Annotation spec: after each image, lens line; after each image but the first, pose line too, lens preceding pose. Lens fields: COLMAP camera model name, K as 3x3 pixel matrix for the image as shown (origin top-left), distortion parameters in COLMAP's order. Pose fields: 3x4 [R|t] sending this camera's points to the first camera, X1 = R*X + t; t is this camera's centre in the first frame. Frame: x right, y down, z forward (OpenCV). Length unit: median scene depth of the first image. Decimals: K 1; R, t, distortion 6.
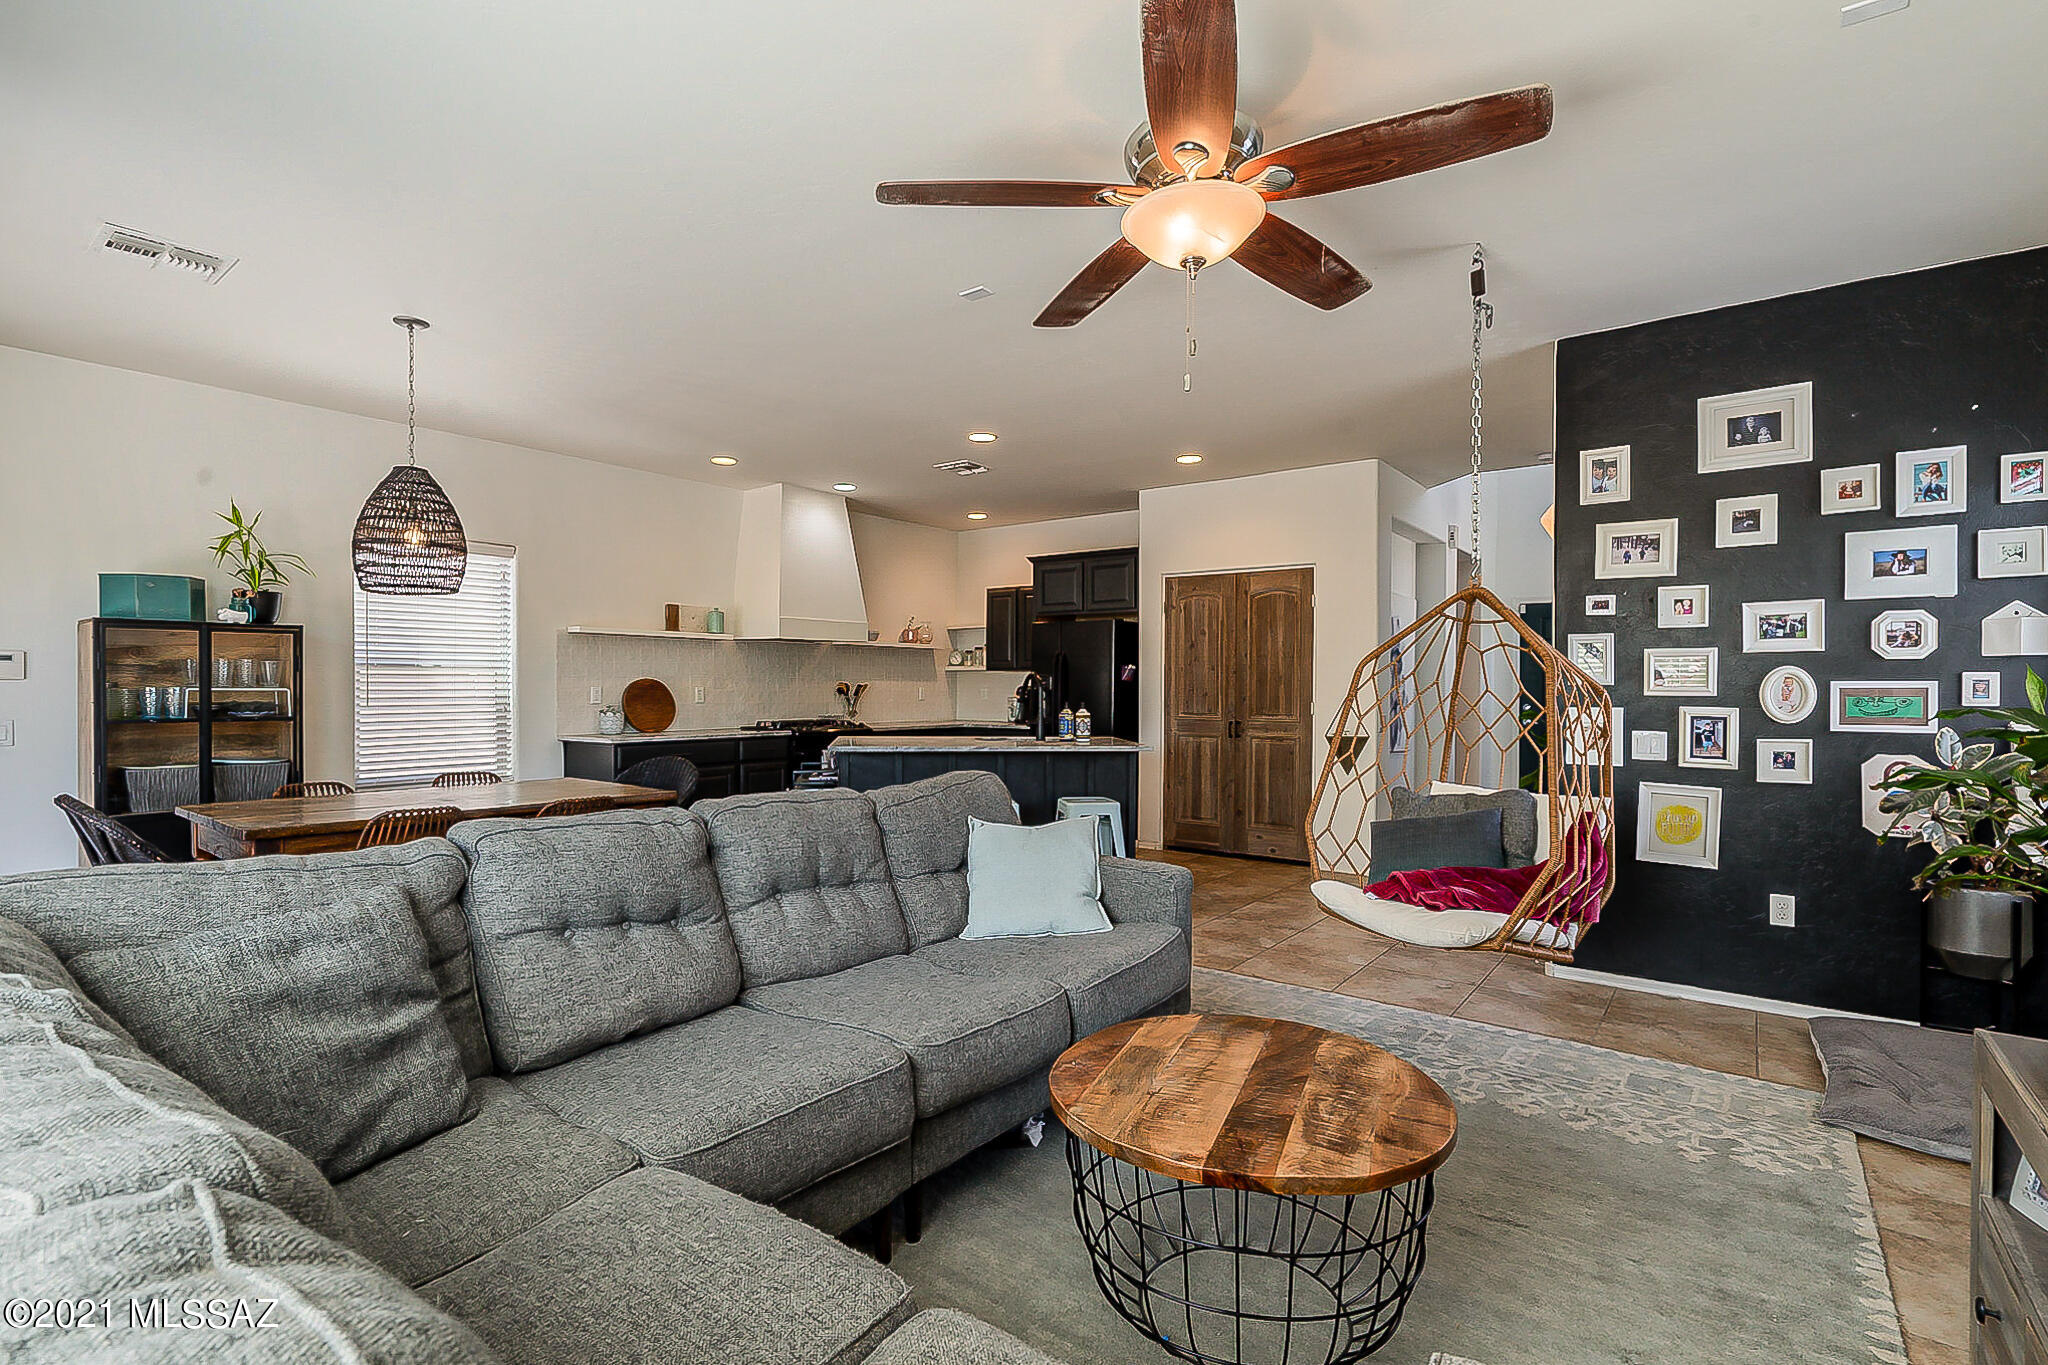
lens RADIAL K [[947.9, 0, 976.7], [0, 947.9, 695.2], [0, 0, 1]] dist [-0.004120, 0.003261]
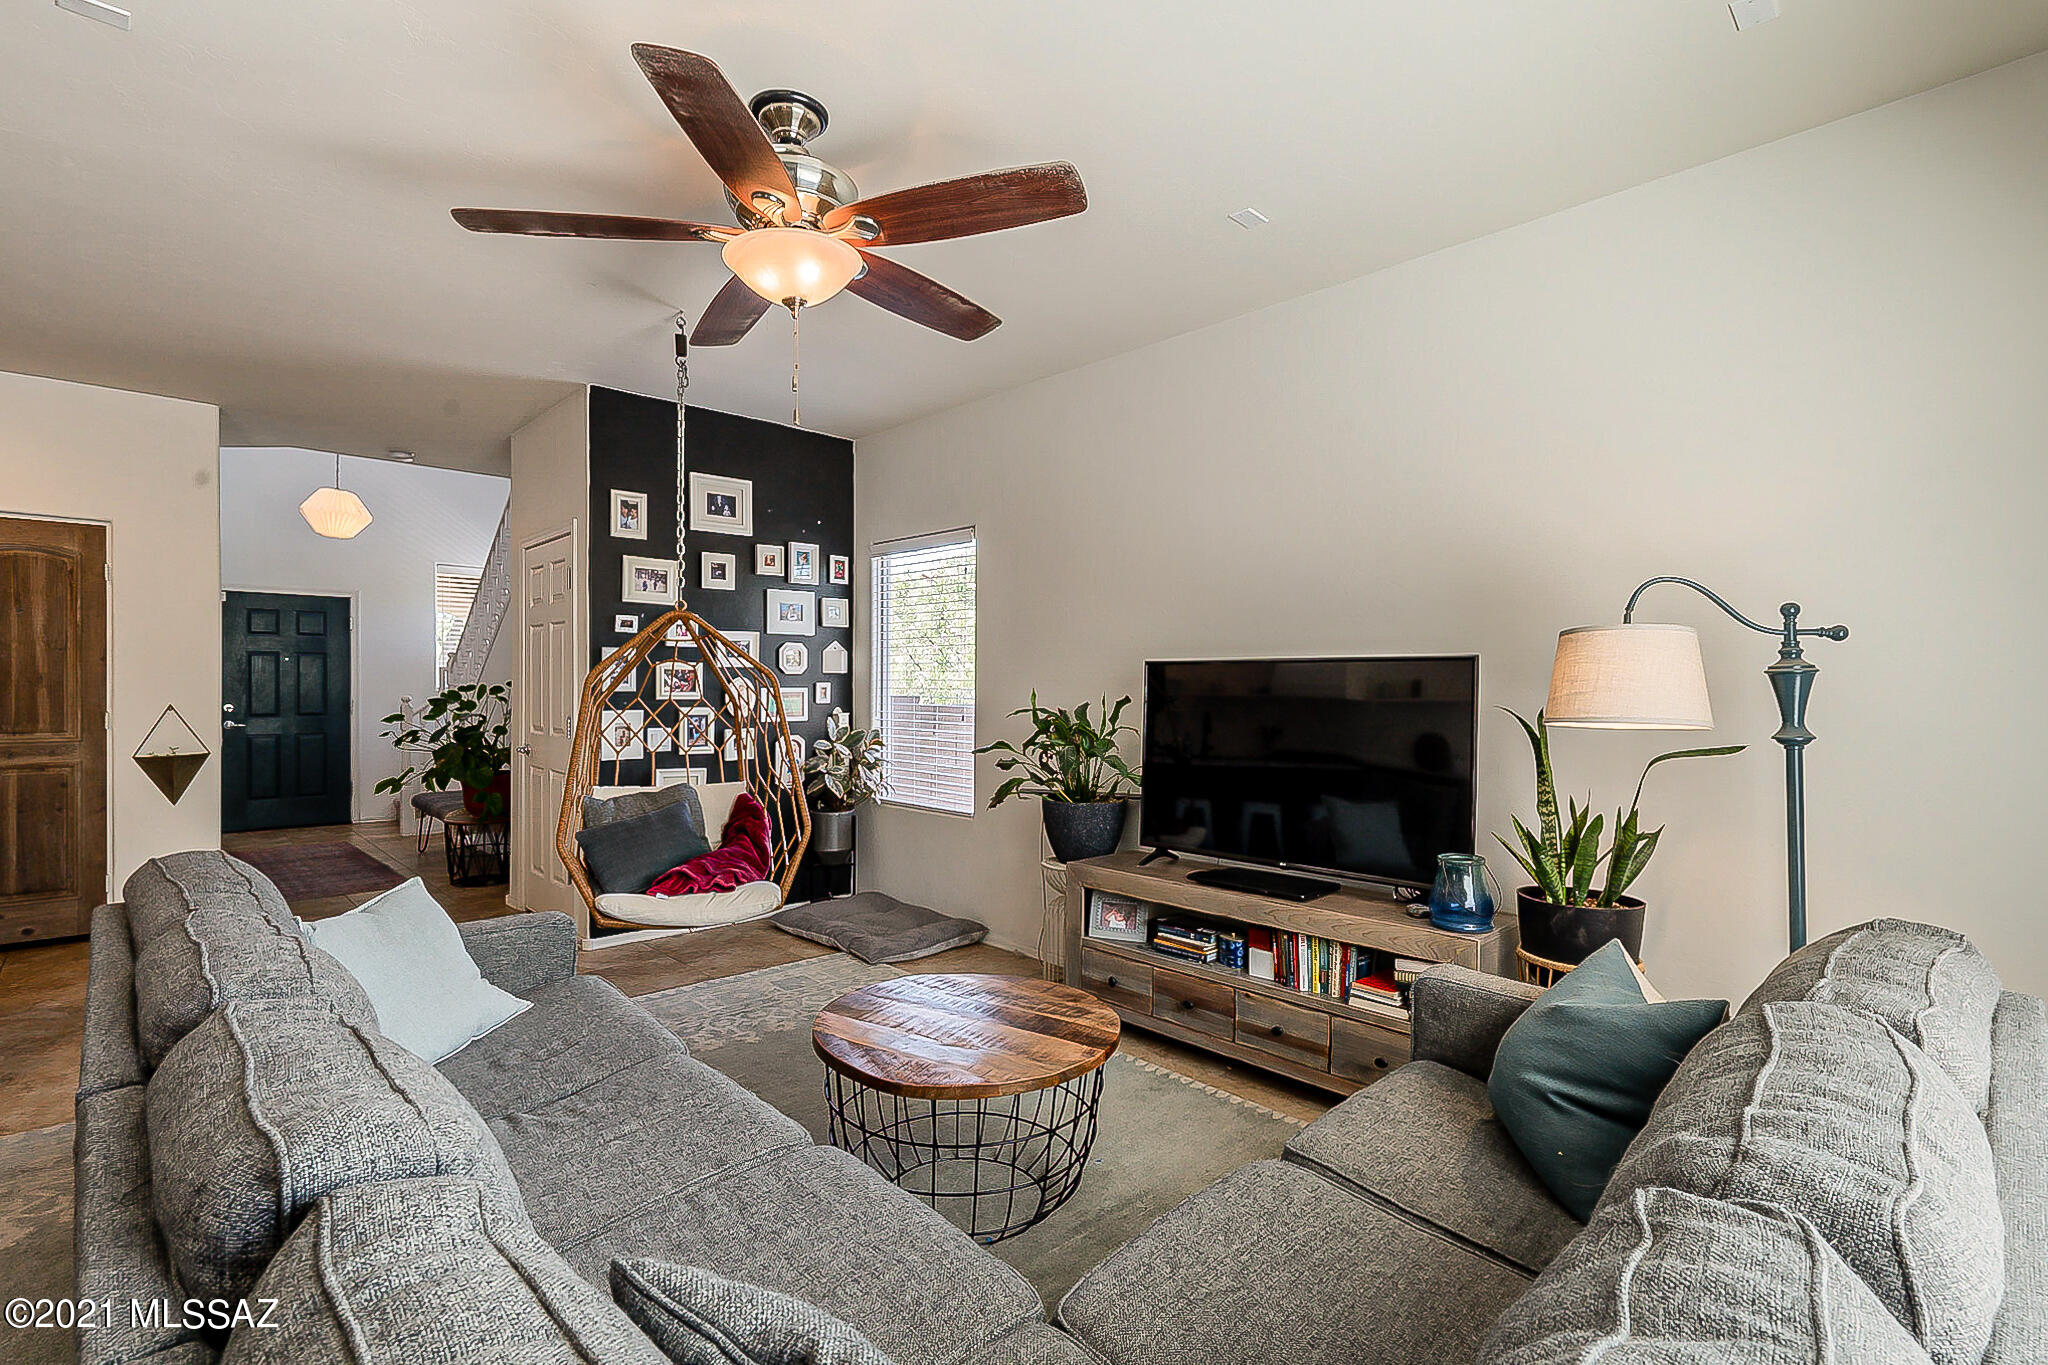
lens RADIAL K [[947.9, 0, 1017.6], [0, 947.9, 693.2], [0, 0, 1]] dist [-0.004120, 0.003261]
pose [[0.140751, -0.015585, 0.989922, -0.384300], [0.005590, 0.999873, 0.014947, -0.020172], [-0.990029, 0.003430, 0.140820, 0.300804]]
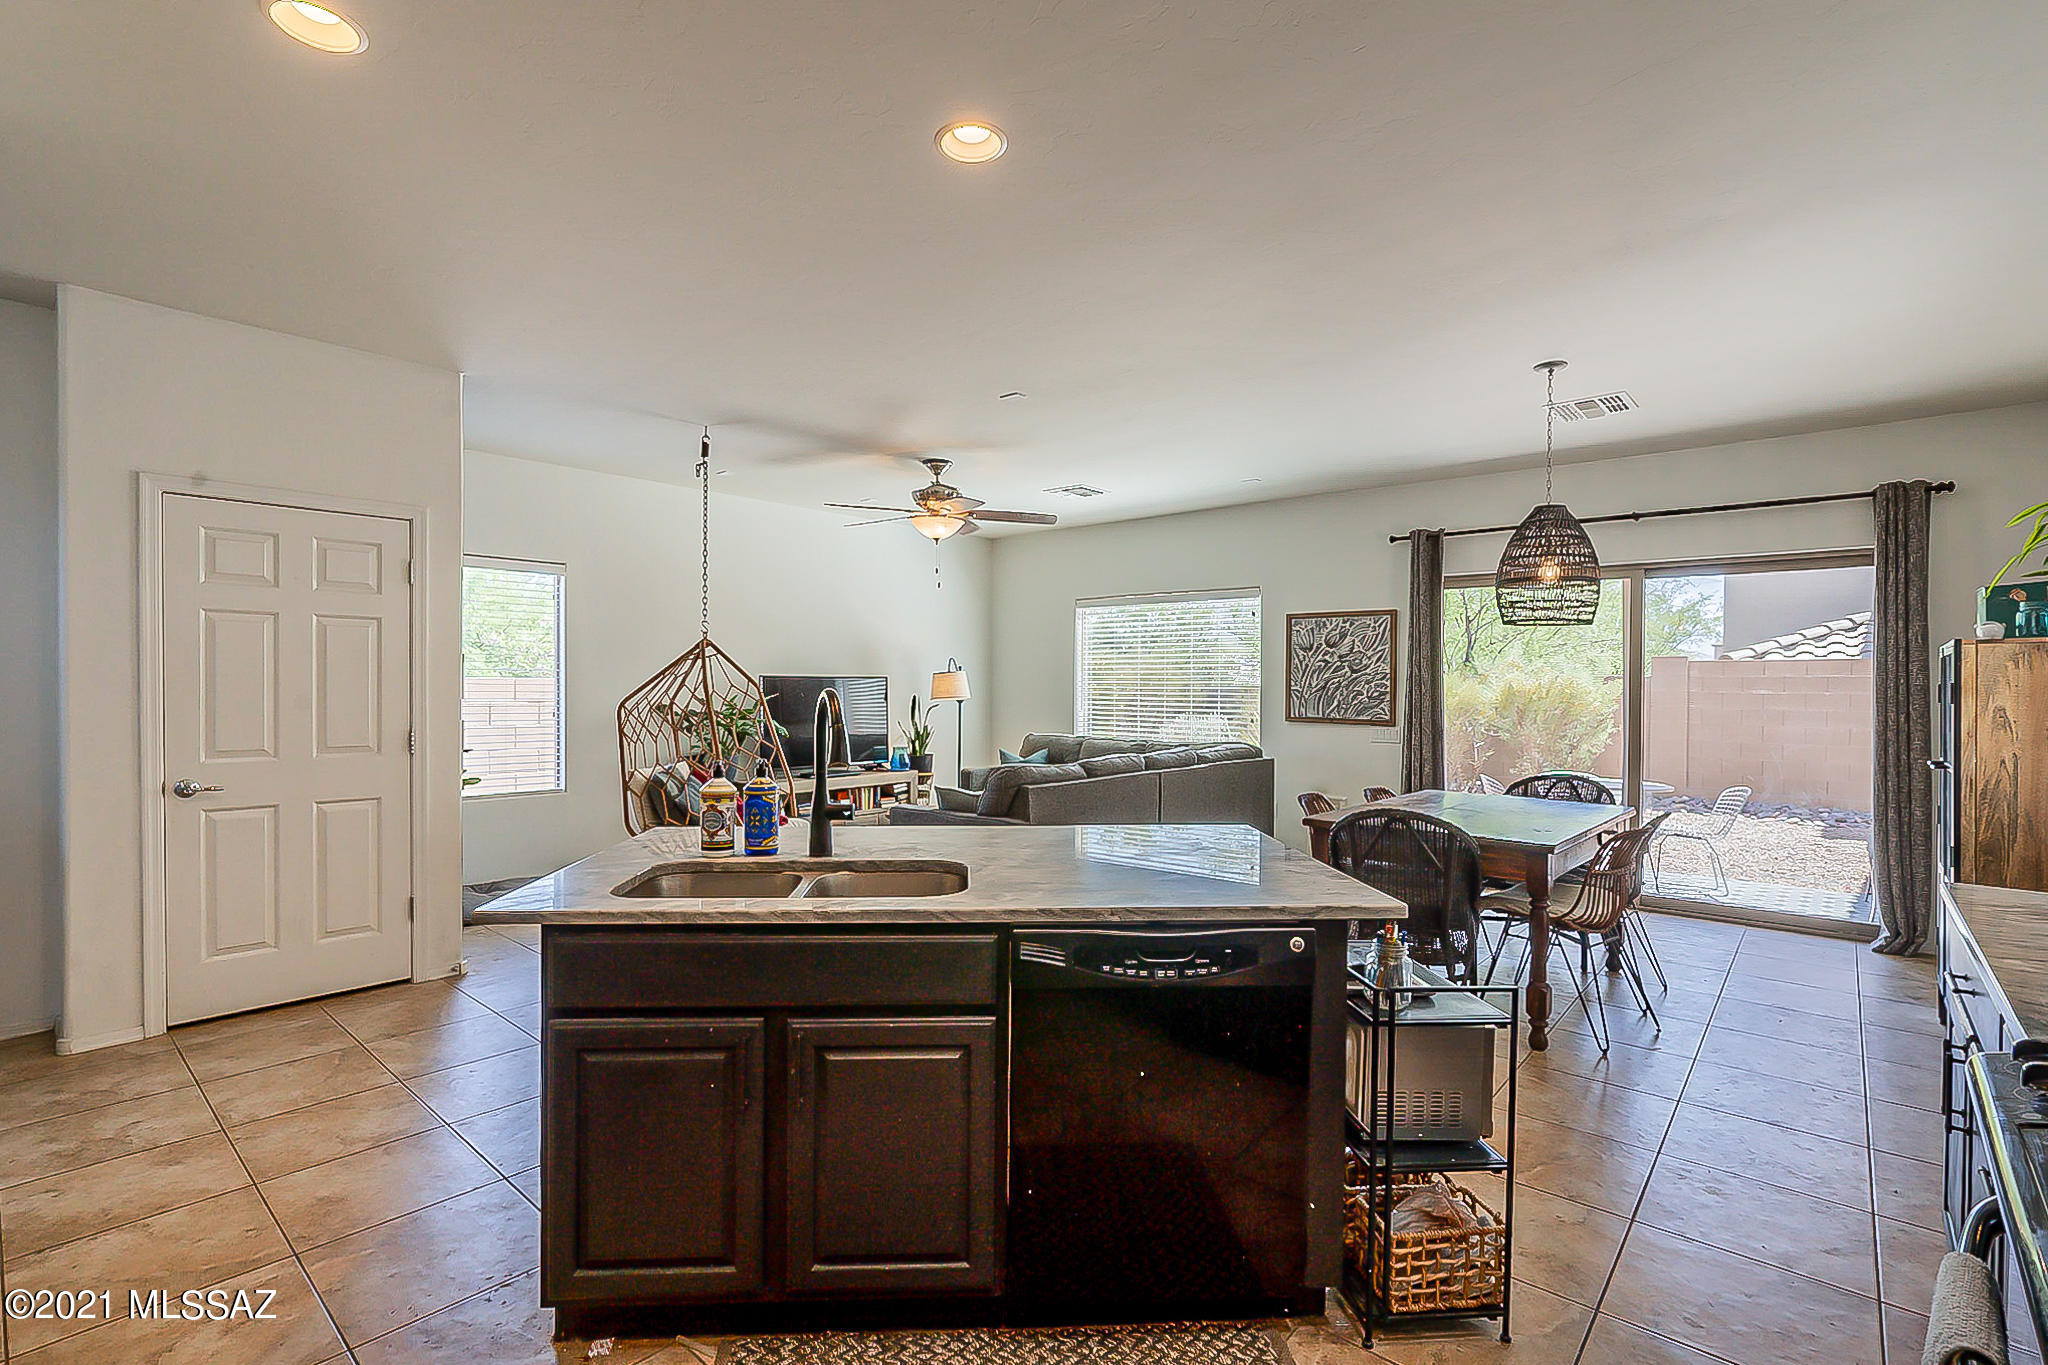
lens RADIAL K [[947.9, 0, 1014.4], [0, 947.9, 686.0], [0, 0, 1]] dist [-0.004120, 0.003261]
pose [[-0.998233, -0.008980, 0.058742, -0.072049], [-0.008338, 0.999903, 0.011161, -0.038085], [-0.058837, 0.010652, -0.998211, 1.799214]]
